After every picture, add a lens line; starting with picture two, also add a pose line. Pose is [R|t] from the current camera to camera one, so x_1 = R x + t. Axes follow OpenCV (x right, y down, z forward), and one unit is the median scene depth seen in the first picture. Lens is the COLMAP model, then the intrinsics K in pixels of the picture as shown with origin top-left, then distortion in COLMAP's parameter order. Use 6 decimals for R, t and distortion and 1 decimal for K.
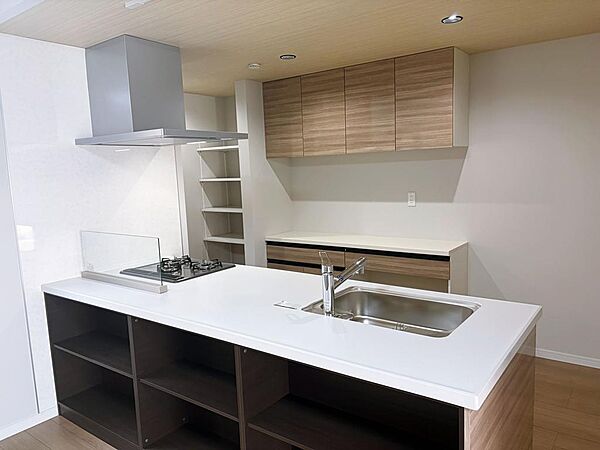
lens RADIAL K [[468.0, 0, 300.0], [0, 468.0, 225.0], [0, 0, 1]] dist [0.049356, -0.070637]
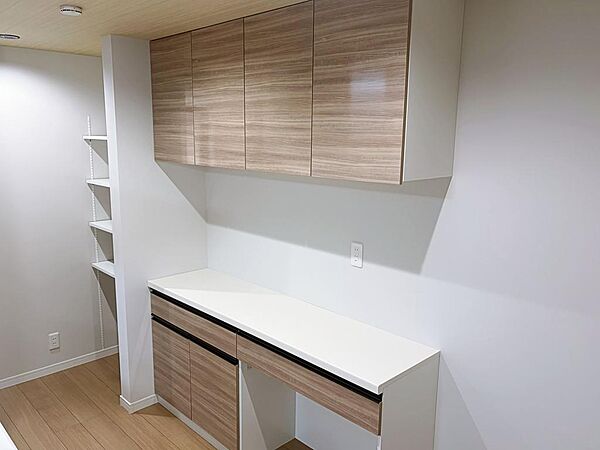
lens RADIAL K [[489.7, 0, 300.0], [0, 489.7, 225.0], [0, 0, 1]] dist [-0.008543, -0.004343]
pose [[0.988949, 0.071324, -0.129969, 0.245370], [-0.061621, 0.995109, 0.077210, -0.133178], [0.134841, -0.068348, 0.988507, 0.402529]]
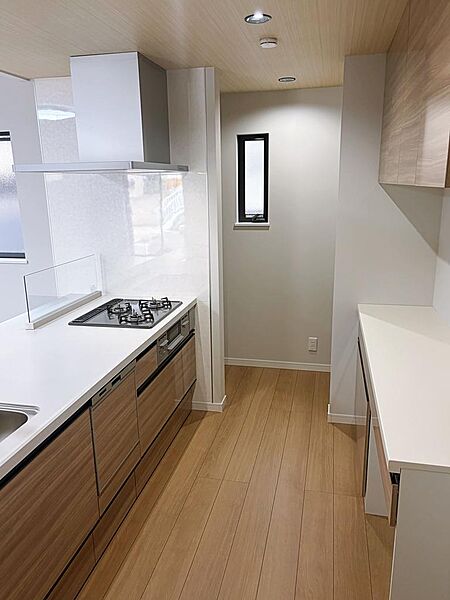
lens RADIAL K [[468.0, 0, 225.0], [0, 468.0, 300.0], [0, 0, 1]] dist [0.049356, -0.070637]
pose [[0.426307, 0.251494, -0.868915, 0.485383], [-0.111898, 0.967858, 0.225232, -0.124532], [0.897631, 0.001212, 0.440746, 0.602427]]
